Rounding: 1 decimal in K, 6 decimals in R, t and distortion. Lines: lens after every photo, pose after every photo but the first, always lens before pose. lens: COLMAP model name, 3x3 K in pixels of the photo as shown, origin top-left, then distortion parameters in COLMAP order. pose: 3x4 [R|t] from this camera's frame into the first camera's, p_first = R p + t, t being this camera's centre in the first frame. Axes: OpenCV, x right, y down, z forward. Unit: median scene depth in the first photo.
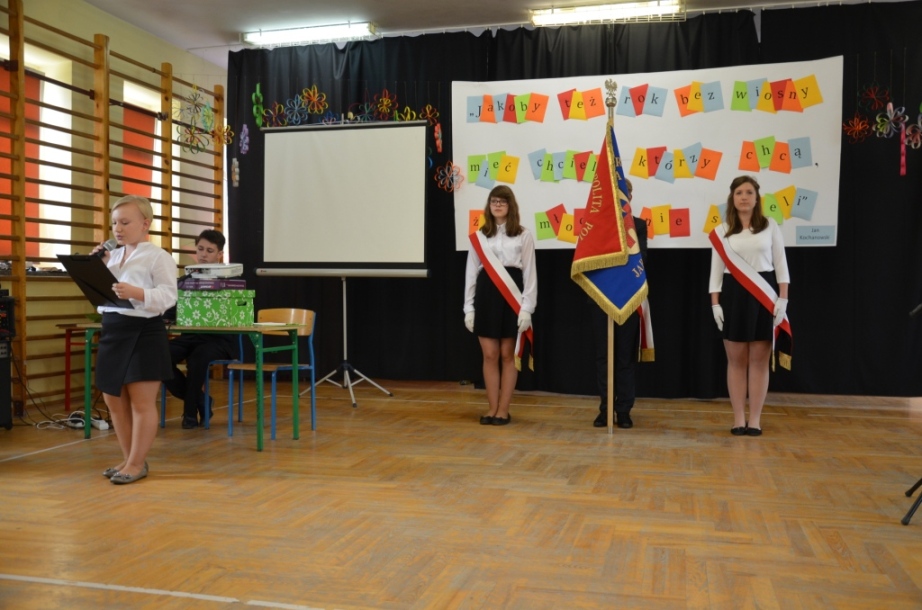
lens RADIAL K [[867.5, 0, 461.0], [0, 867.5, 305.0], [0, 0, 1]] dist [-0.035001, 0.011085]
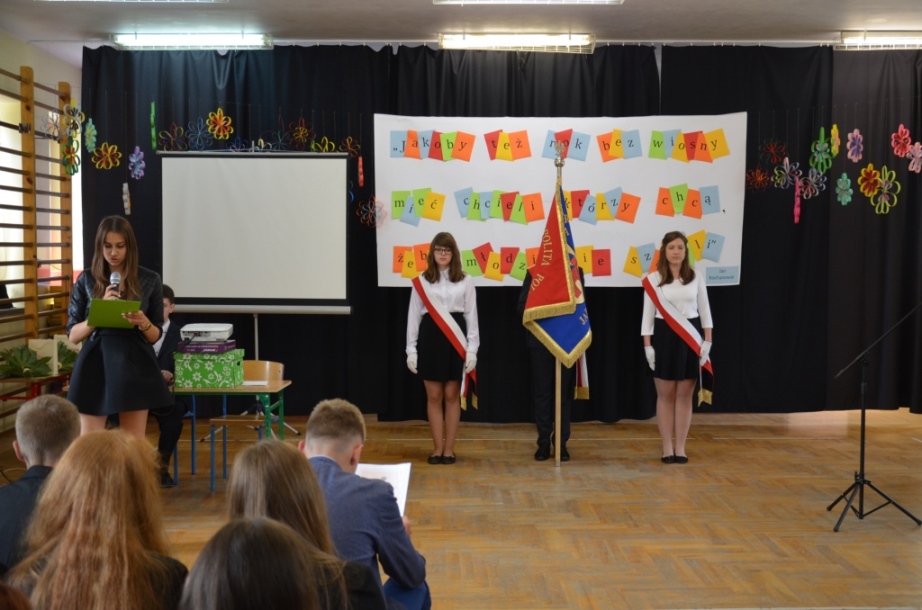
lens RADIAL K [[1193.5, 0, 461.0], [0, 1193.5, 305.0], [0, 0, 1]] dist [-0.000969, -0.048333]
pose [[0.964261, -0.017902, 0.264348, -0.306035], [0.009379, 0.999396, 0.033471, -0.096466], [-0.264787, -0.029796, 0.963846, -0.367367]]
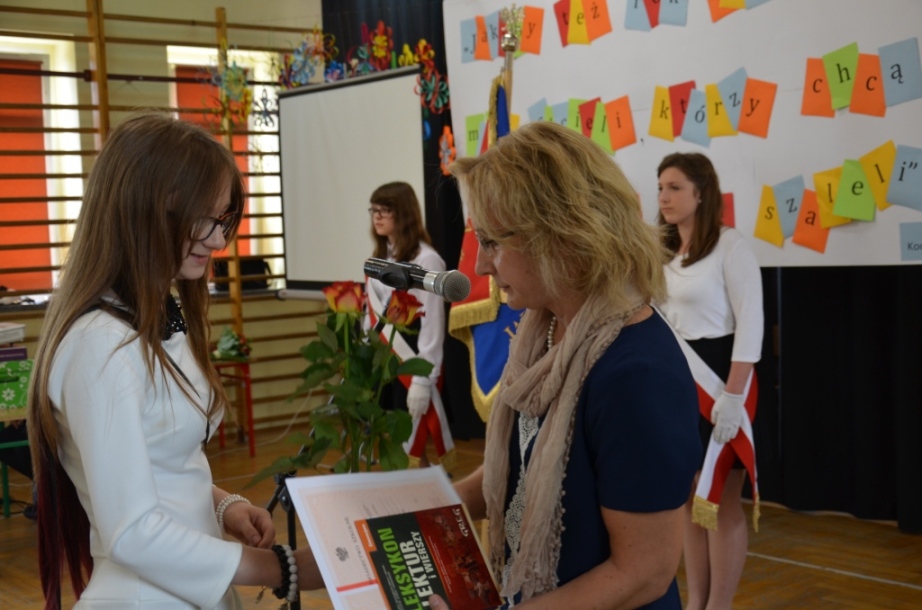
lens RADIAL K [[1299.3, 0, 461.0], [0, 1299.3, 305.0], [0, 0, 1]] dist [0.004732, 0.014502]
pose [[0.812692, -0.002977, -0.582686, 0.610620], [0.037396, 0.998192, 0.047059, -0.088688], [0.581492, -0.060034, 0.811334, 0.250741]]
